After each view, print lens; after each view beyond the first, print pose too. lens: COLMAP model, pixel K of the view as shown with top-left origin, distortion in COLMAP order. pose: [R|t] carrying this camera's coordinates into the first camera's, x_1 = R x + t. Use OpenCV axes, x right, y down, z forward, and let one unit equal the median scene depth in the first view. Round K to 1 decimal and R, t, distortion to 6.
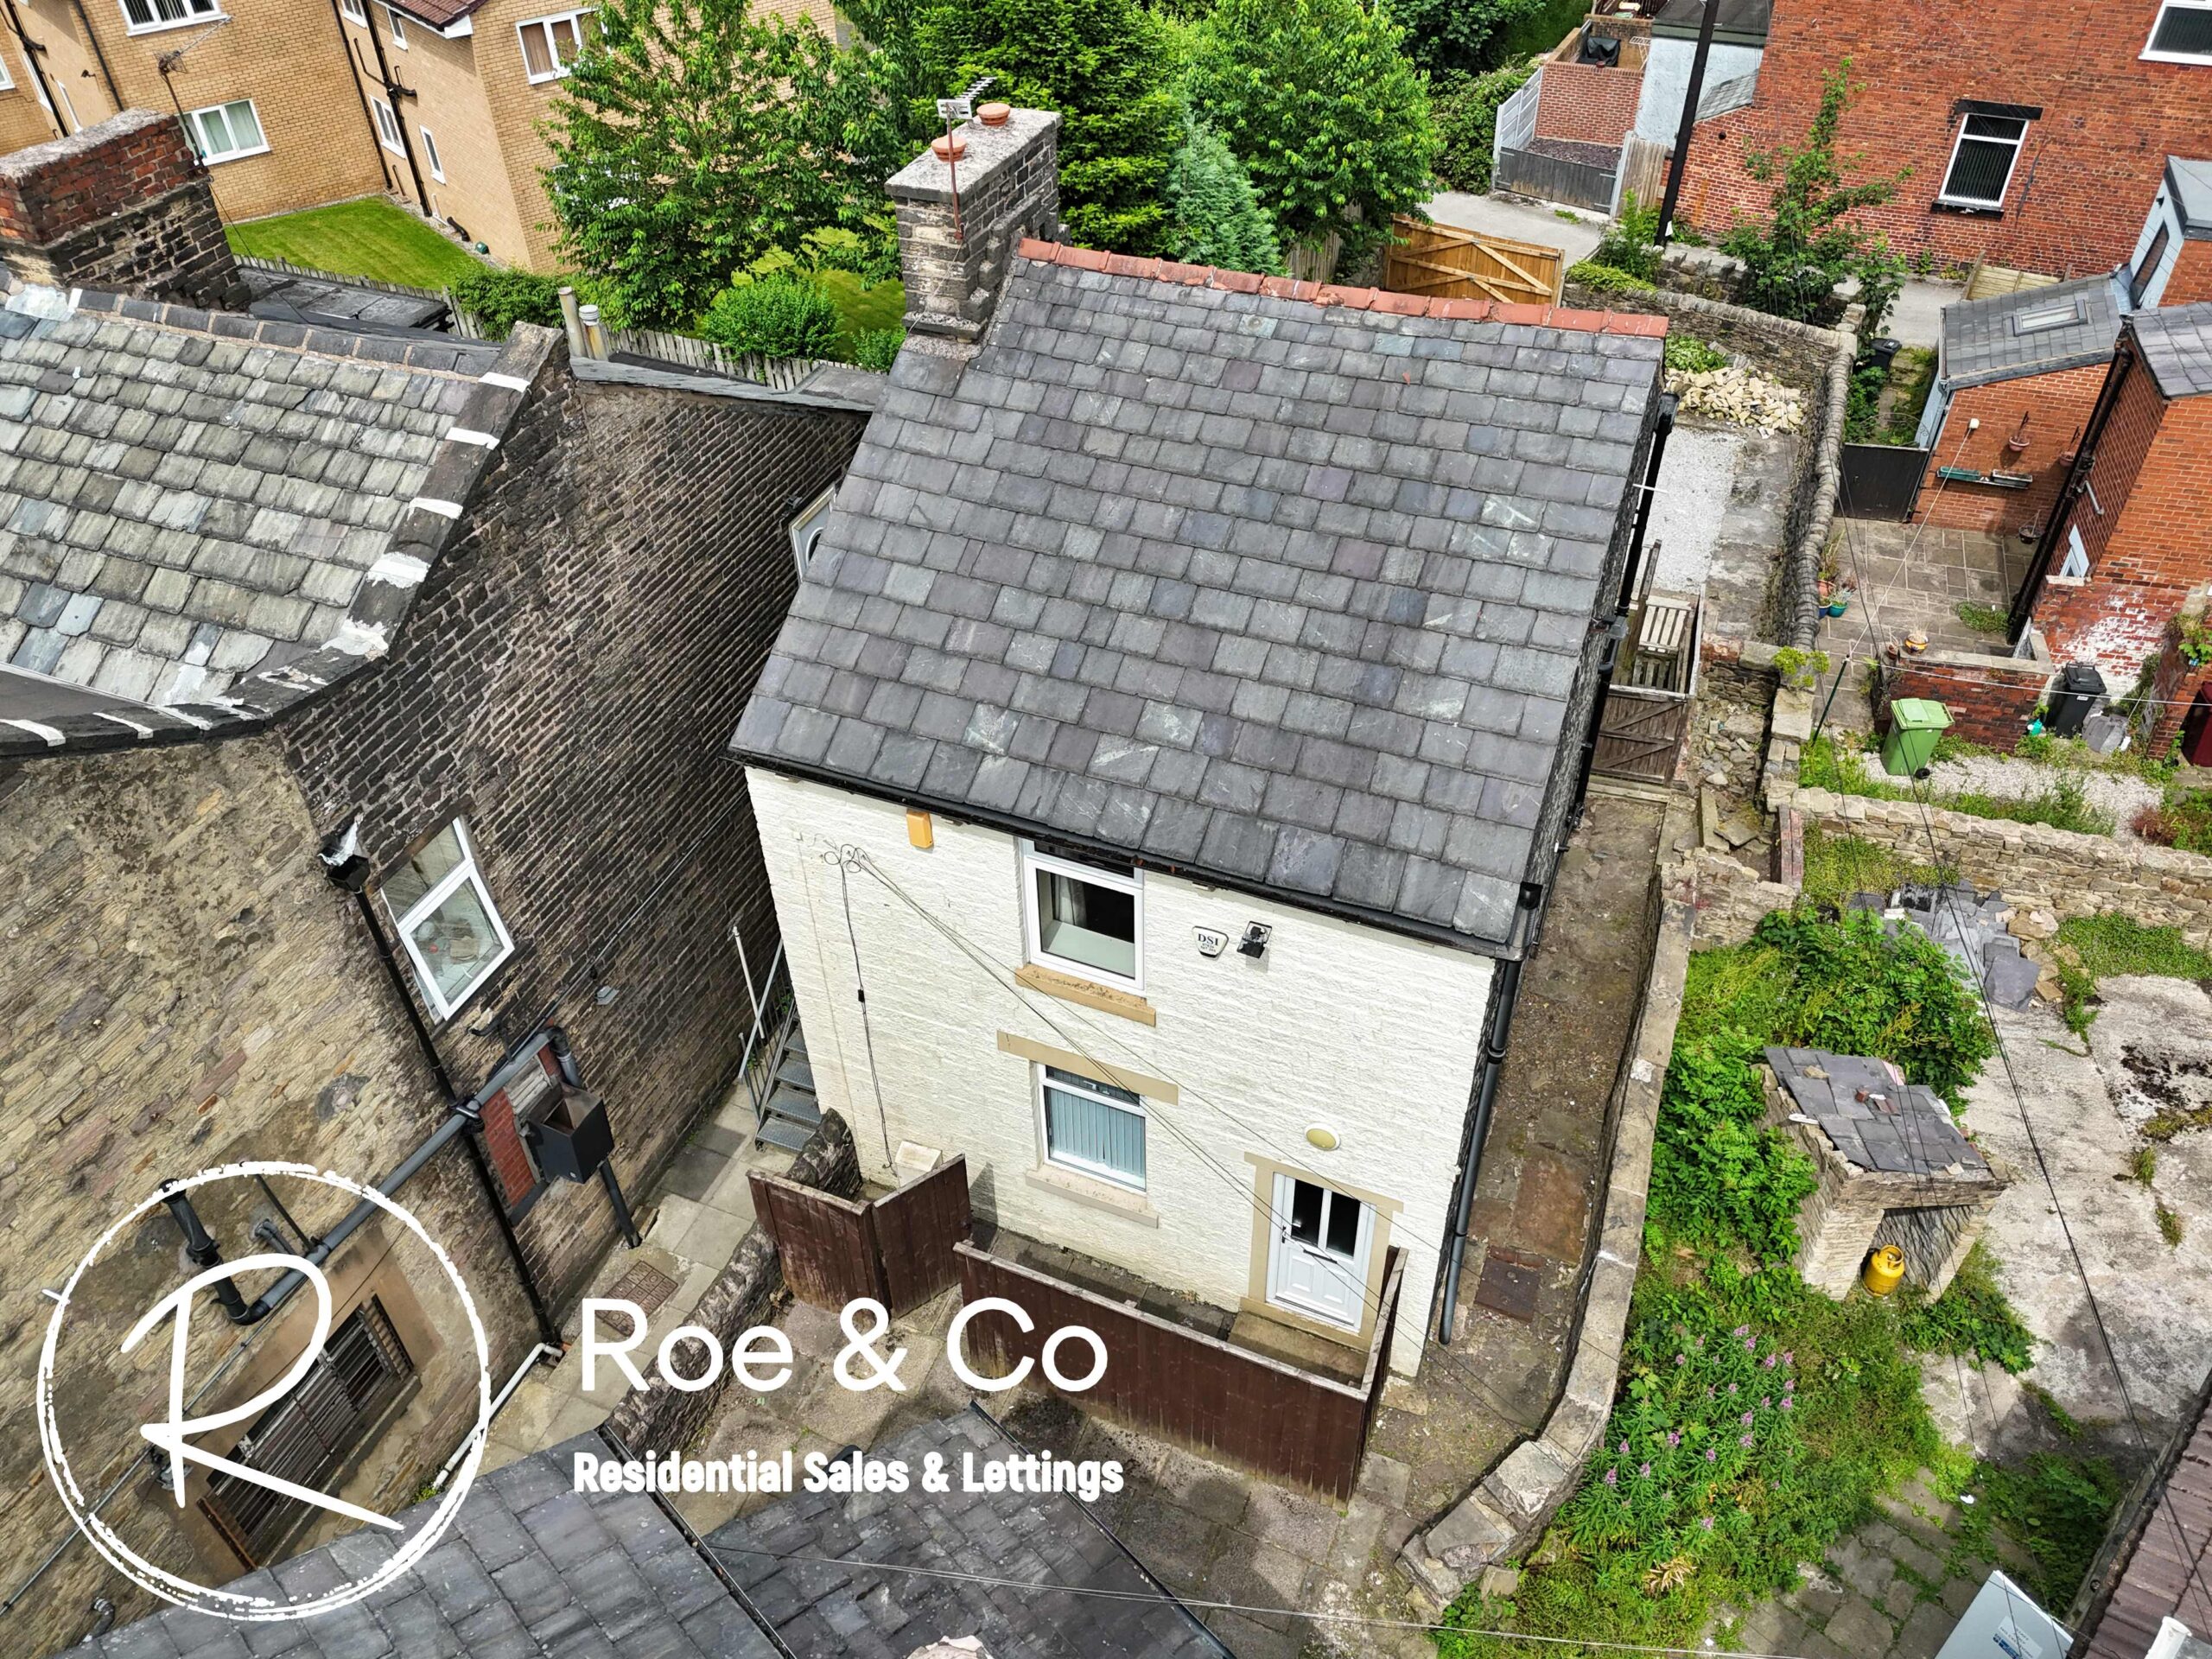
lens RADIAL K [[1586.3, 0, 1109.9], [0, 1586.3, 830.4], [0, 0, 1]] dist [0.051210, -0.035380]
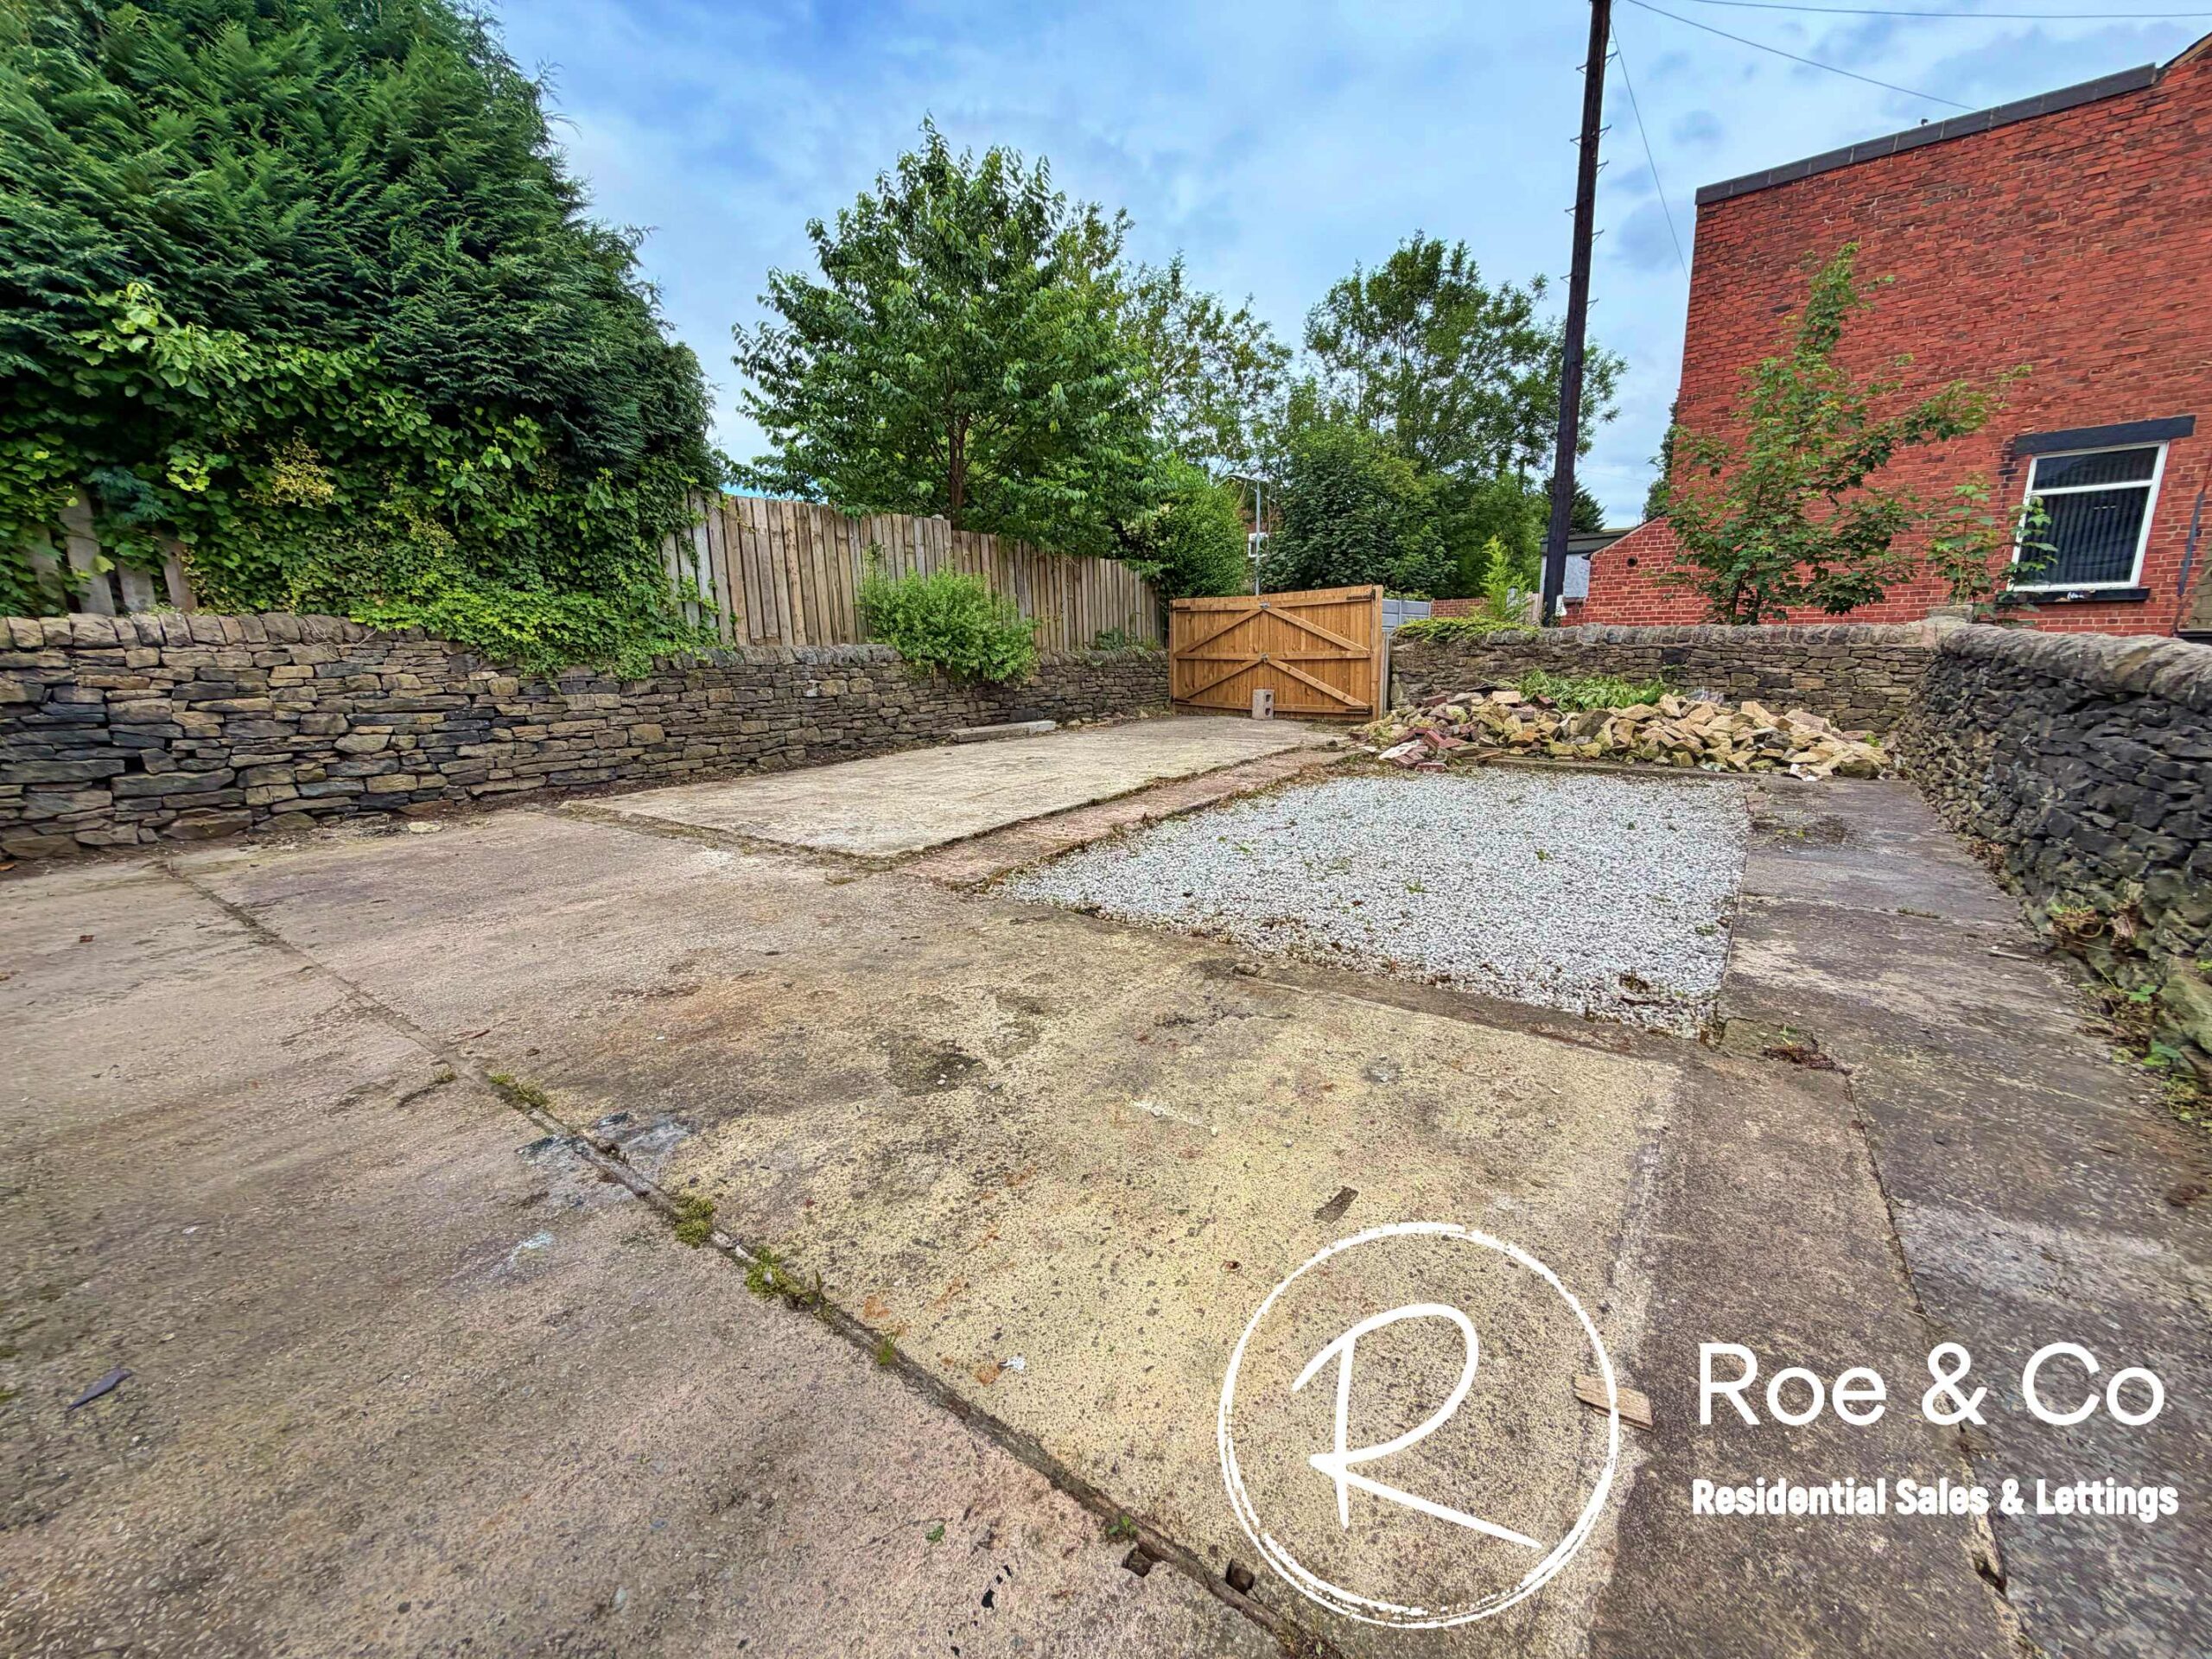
lens RADIAL K [[882.9, 0, 1101.4], [0, 882.9, 838.0], [0, 0, 1]] dist [0.000226, 0.000290]
pose [[0.971221, 0.048817, -0.233124, 0.569829], [-0.154618, 0.873722, -0.461198, -0.191950], [0.181171, 0.483970, 0.856125, 1.562408]]
